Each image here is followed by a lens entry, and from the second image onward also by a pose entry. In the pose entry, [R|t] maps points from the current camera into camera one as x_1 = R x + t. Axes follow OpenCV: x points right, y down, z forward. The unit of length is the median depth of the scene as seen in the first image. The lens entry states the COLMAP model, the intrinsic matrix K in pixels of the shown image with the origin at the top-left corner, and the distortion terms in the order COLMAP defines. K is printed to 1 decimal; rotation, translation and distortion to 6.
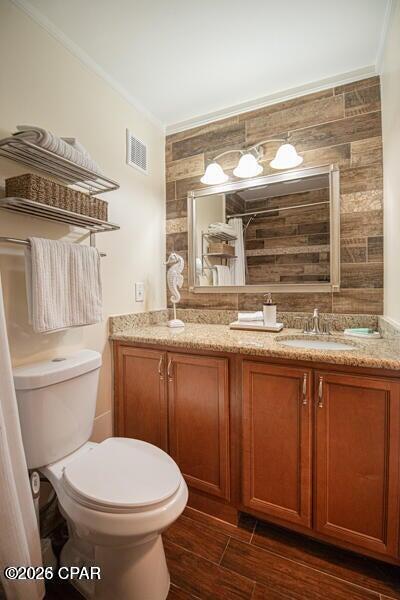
lens RADIAL K [[277.0, 0, 199.4], [0, 277.0, 300.7], [0, 0, 1]] dist [0.000189, -0.000011]
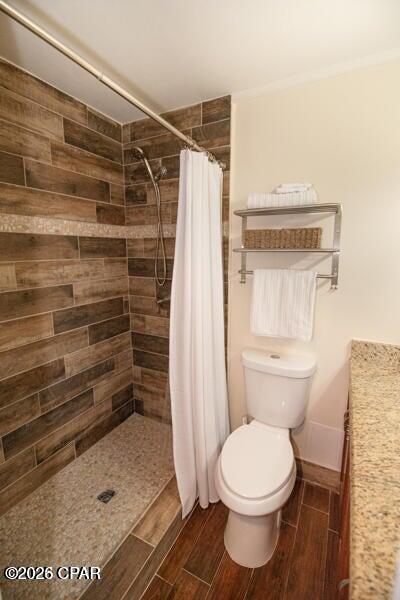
lens RADIAL K [[277.0, 0, 199.7], [0, 277.0, 299.5], [0, 0, 1]] dist [0.000189, -0.000011]
pose [[-0.024137, 0.183056, -0.982806, 0.707361], [-0.052638, 0.981496, 0.184105, -0.267002], [0.998322, 0.056176, -0.014055, 0.603962]]
